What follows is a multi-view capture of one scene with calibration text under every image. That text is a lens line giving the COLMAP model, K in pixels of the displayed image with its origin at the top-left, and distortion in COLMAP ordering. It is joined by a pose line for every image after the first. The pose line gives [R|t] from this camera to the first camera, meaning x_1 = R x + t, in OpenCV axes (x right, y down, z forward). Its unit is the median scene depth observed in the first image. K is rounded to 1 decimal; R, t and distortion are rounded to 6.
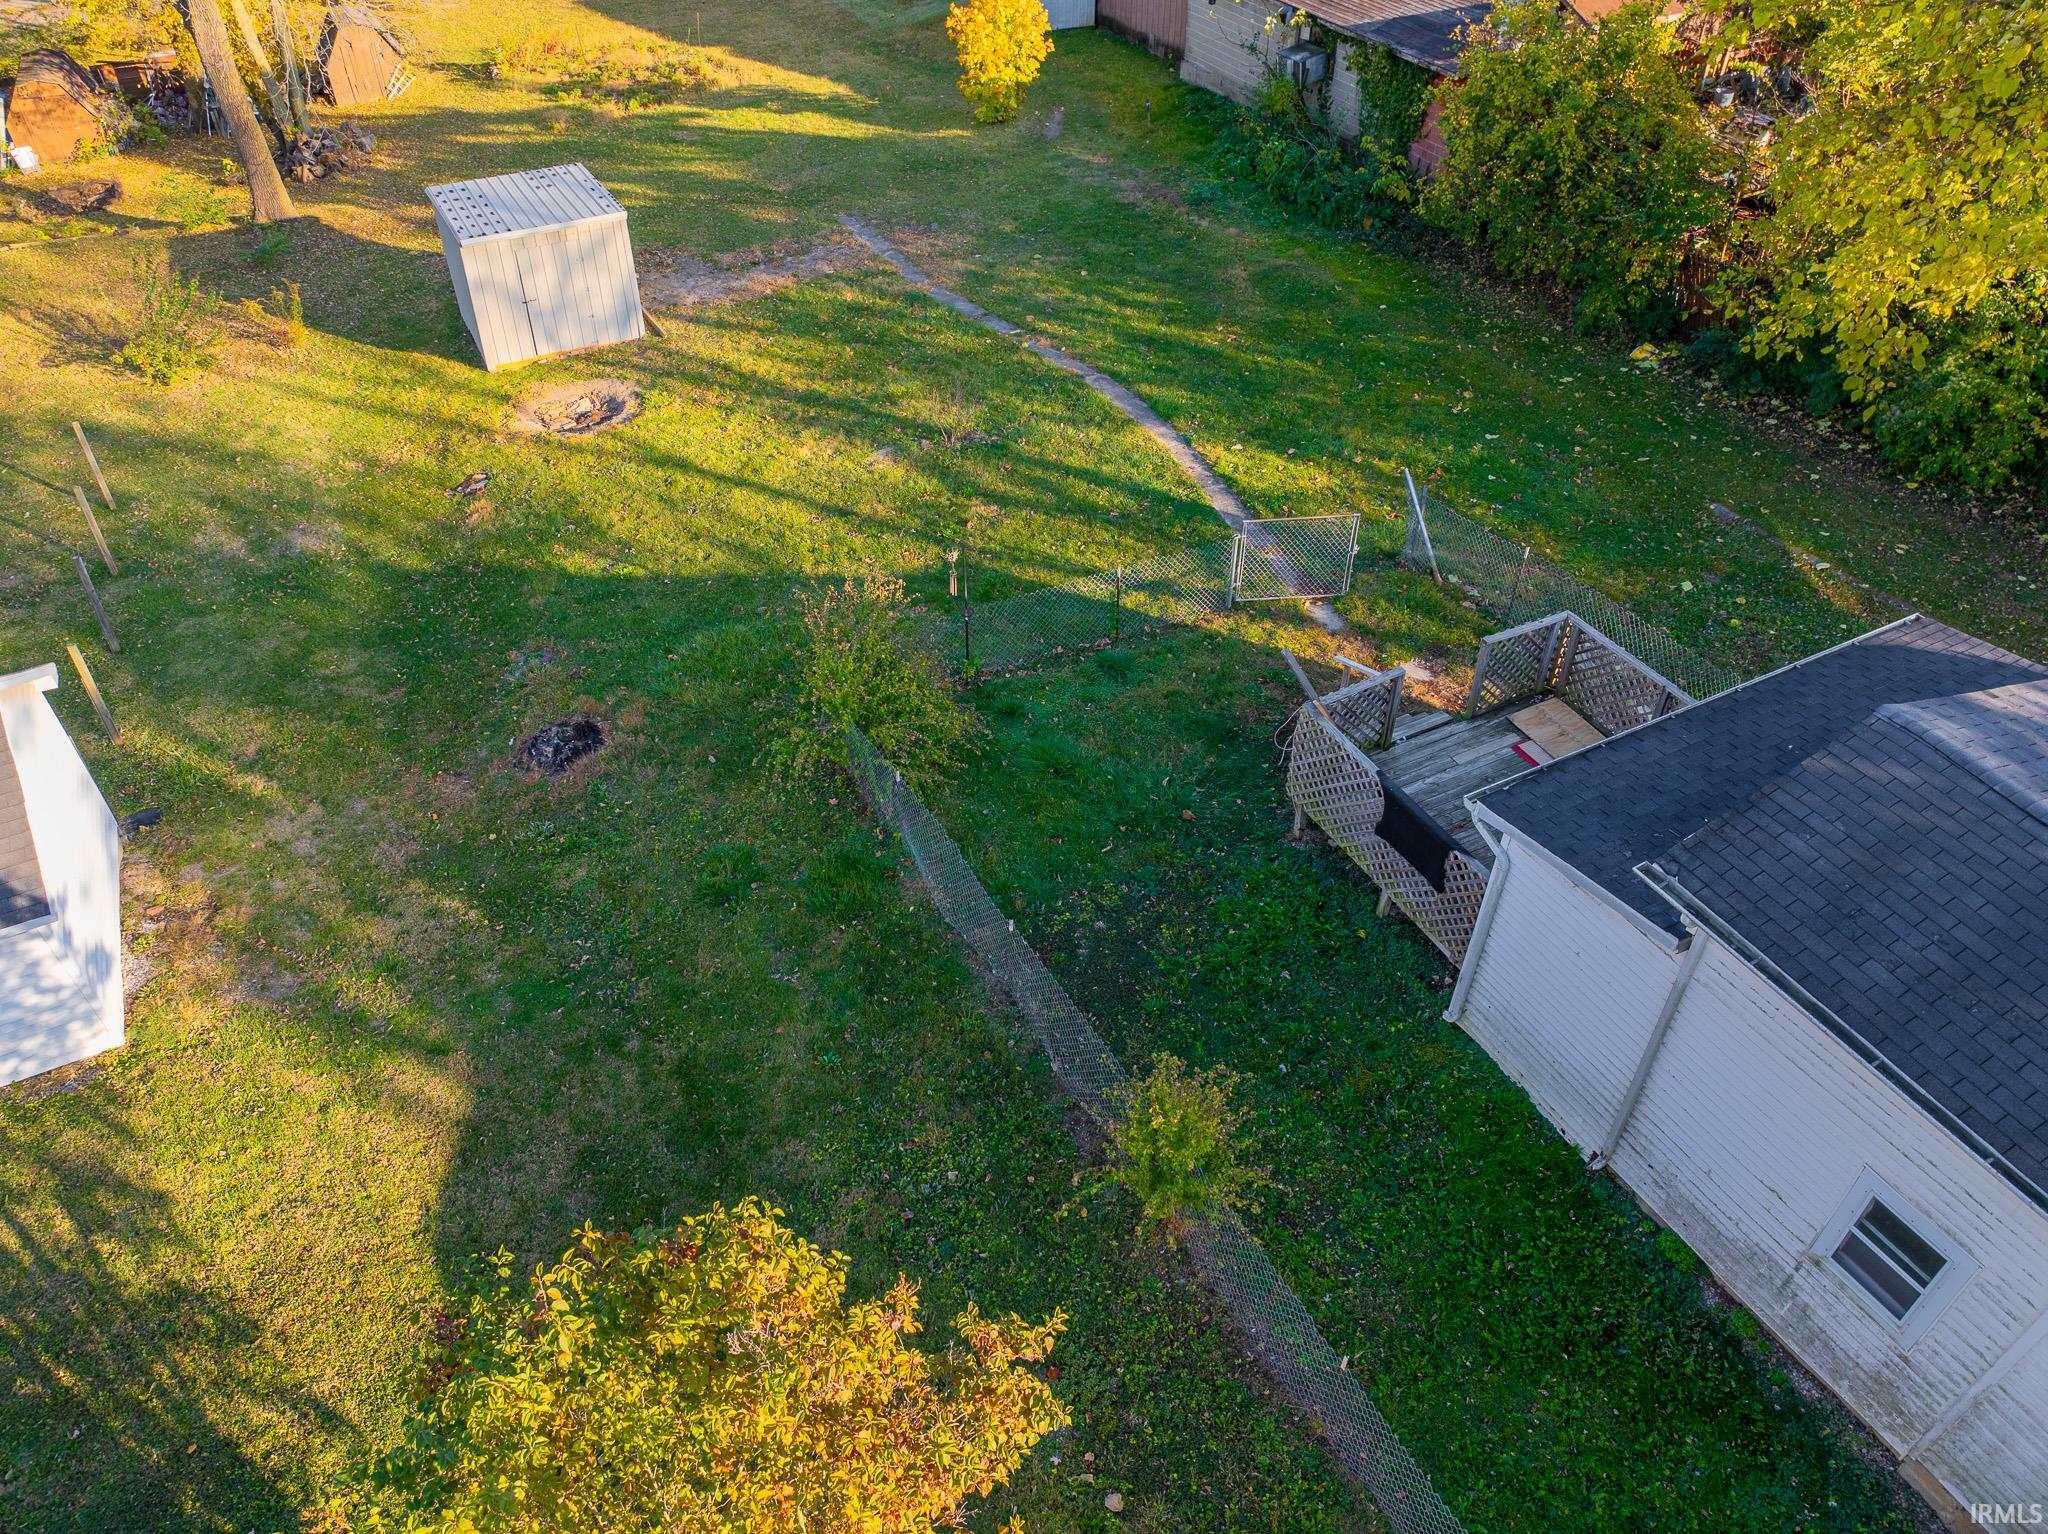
lens RADIAL K [[1457.0, 0, 1018.8], [0, 1457.0, 736.1], [0, 0, 1]] dist [-0.033666, -0.002030]
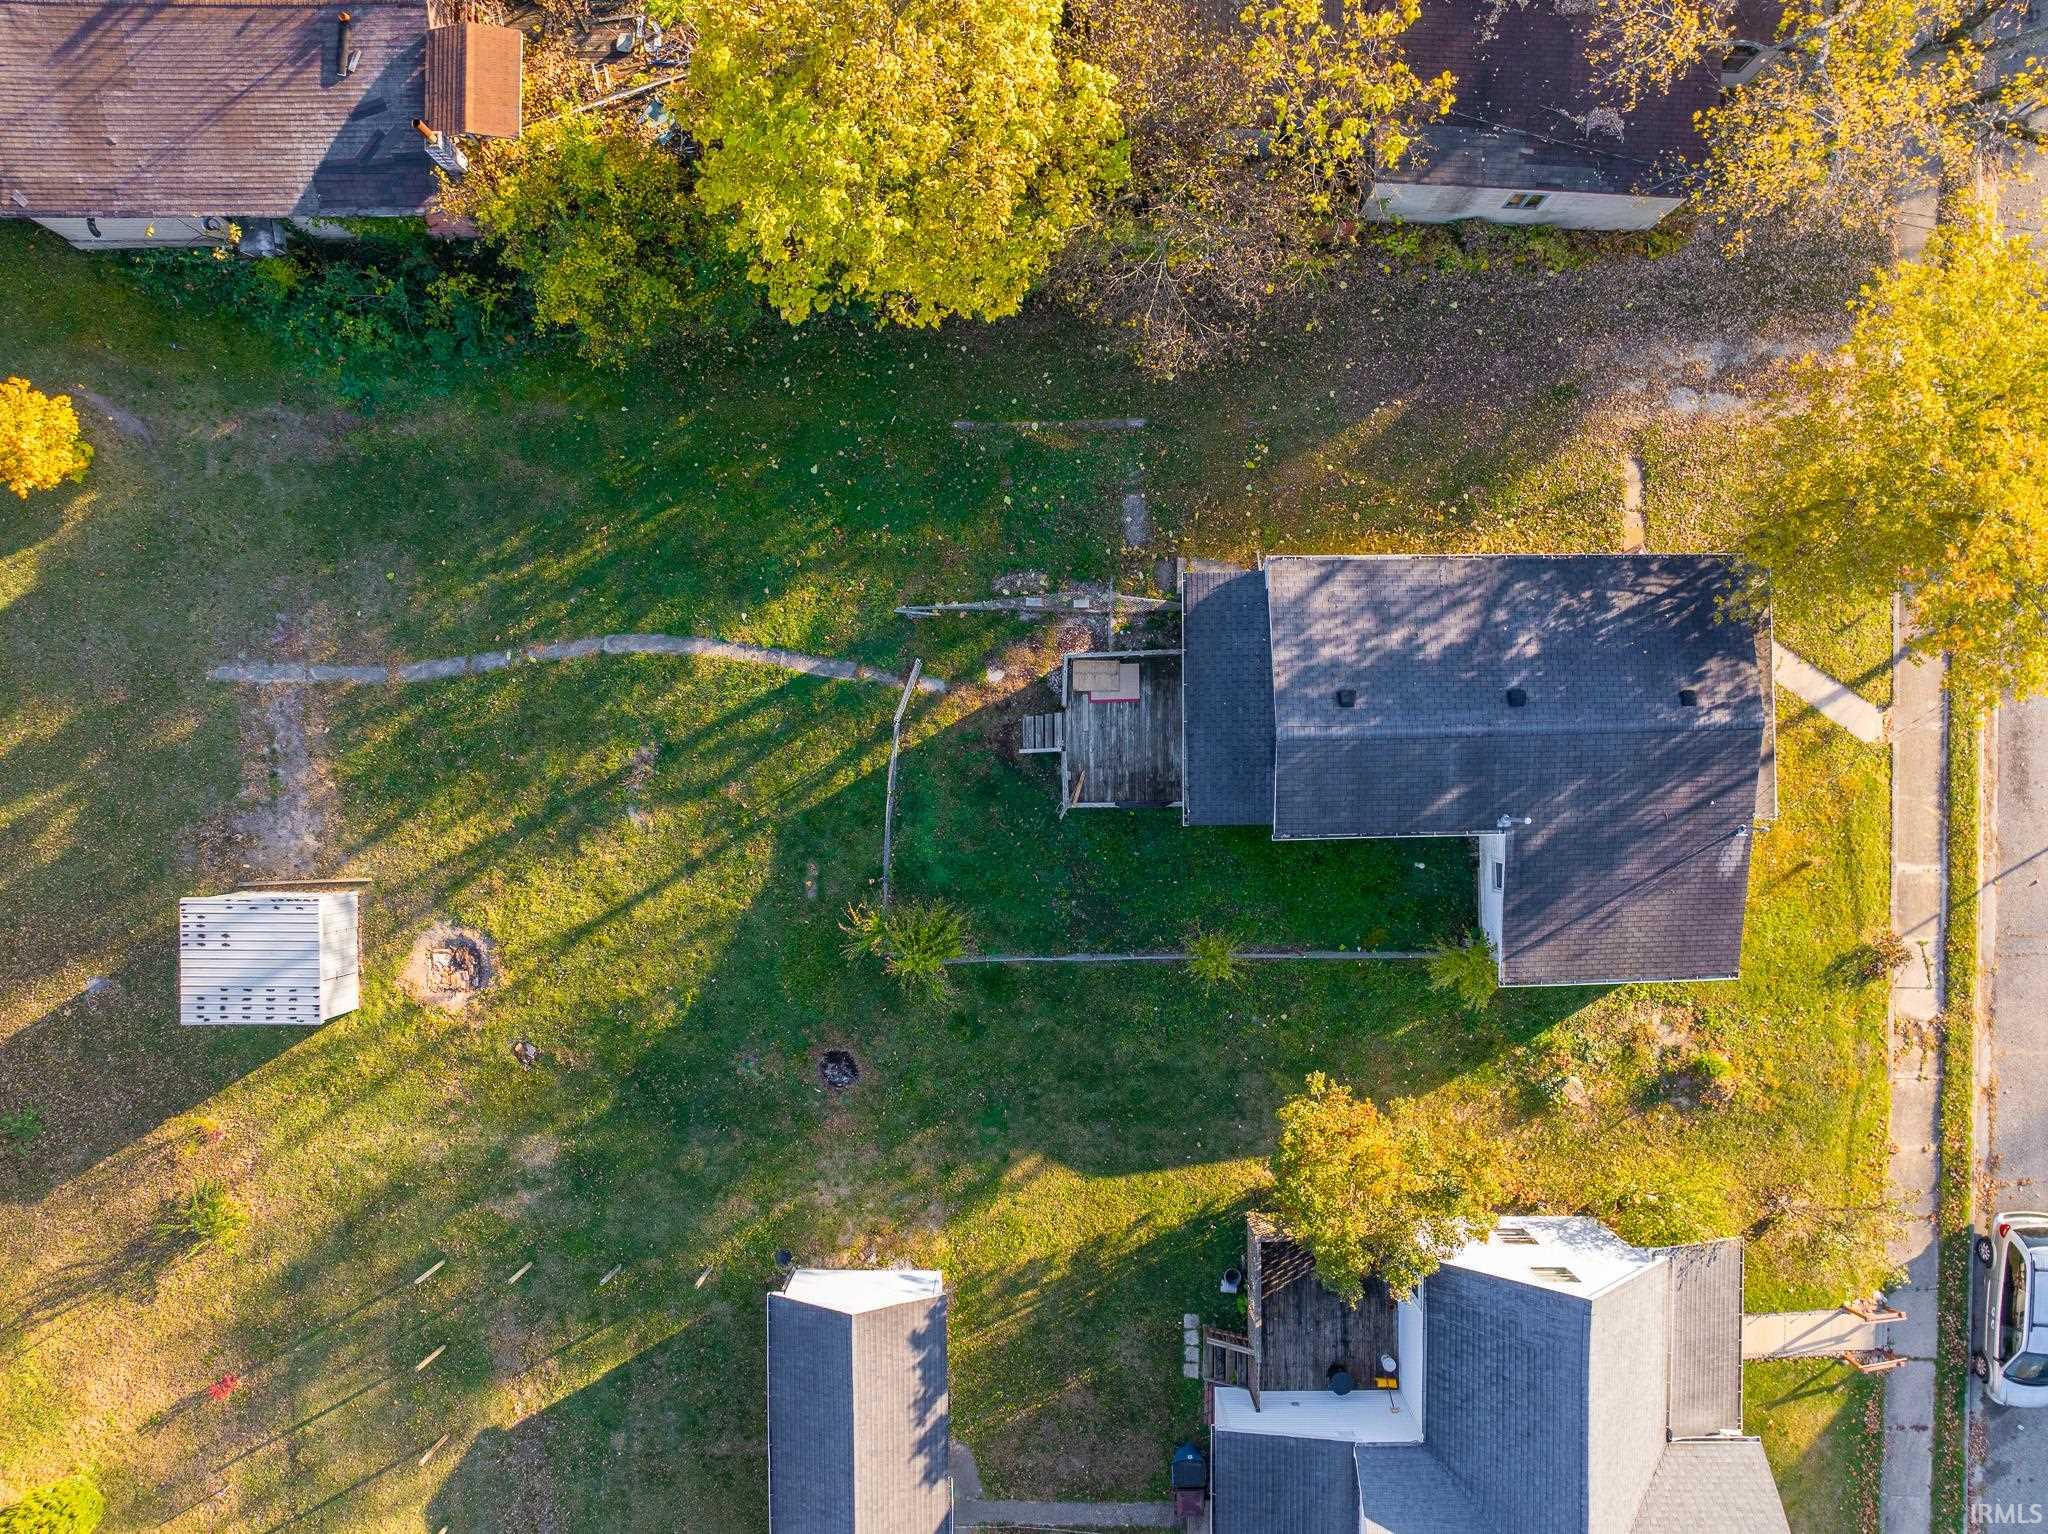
lens RADIAL K [[1457.0, 0, 1018.8], [0, 1457.0, 736.1], [0, 0, 1]] dist [-0.033666, -0.002030]
pose [[0.448876, -0.893575, 0.005939, 0.162145], [0.579907, 0.296353, 0.758870, -1.204889], [-0.679867, -0.337194, 0.651215, -0.268428]]
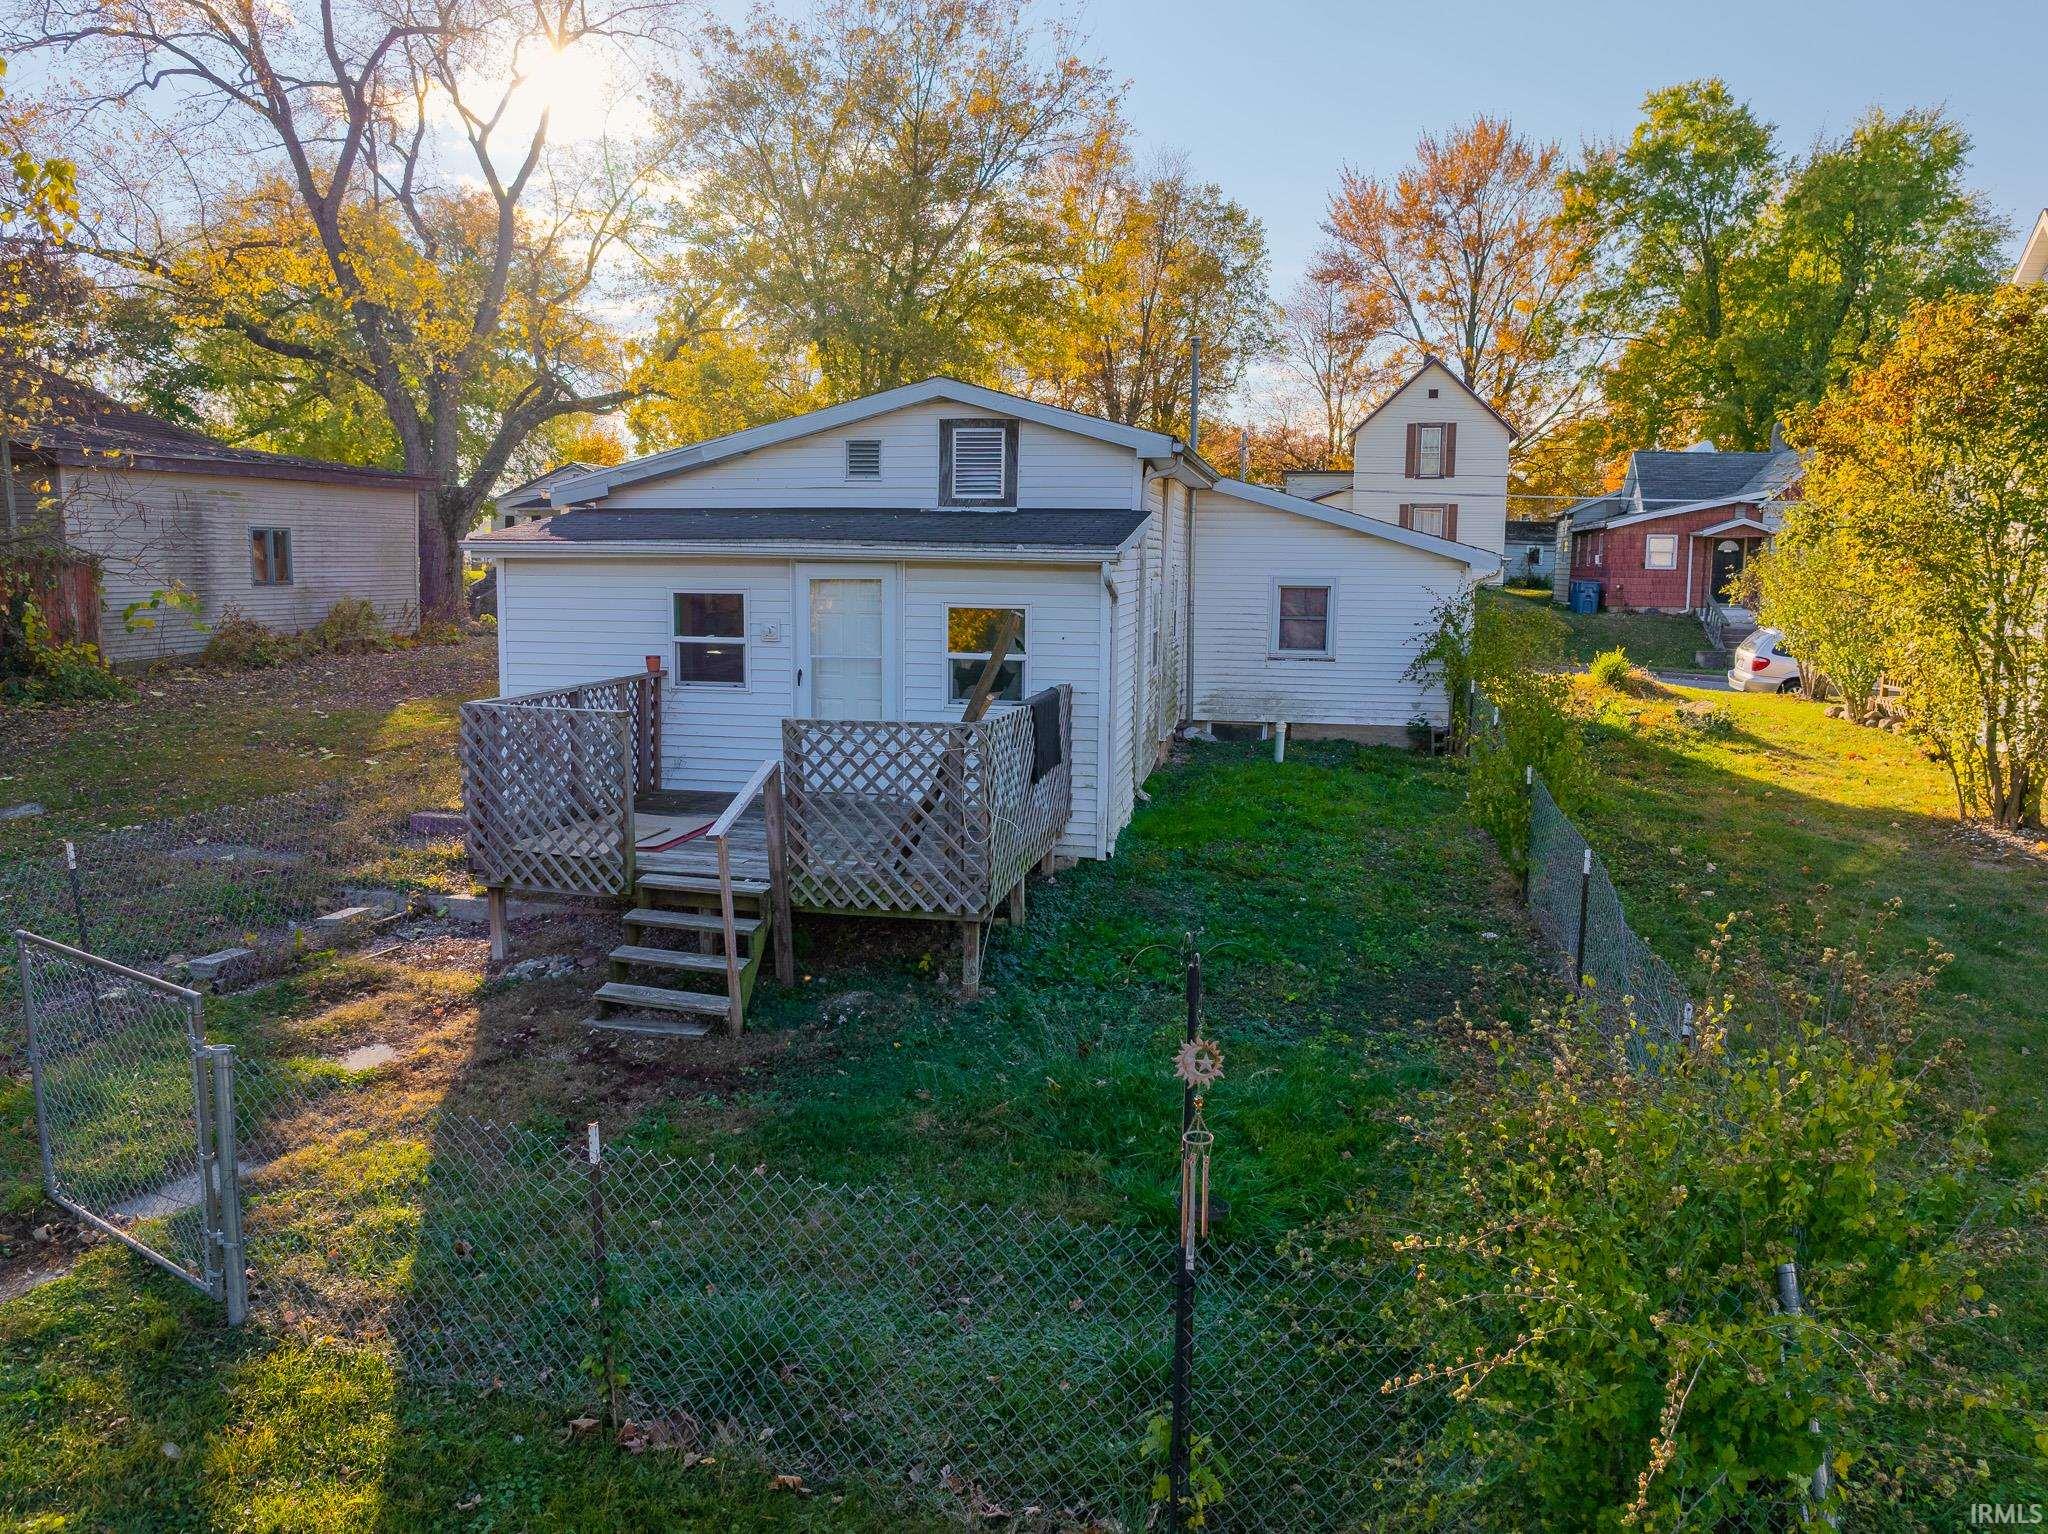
lens RADIAL K [[1445.0, 0, 1024.0], [0, 1445.0, 767.0], [0, 0, 1]] dist [-0.035472, -0.002892]
pose [[-0.773635, -0.099233, 0.625813, -0.128054], [0.401814, 0.686842, 0.605635, -0.237874], [-0.489933, 0.720001, -0.491492, 0.847774]]
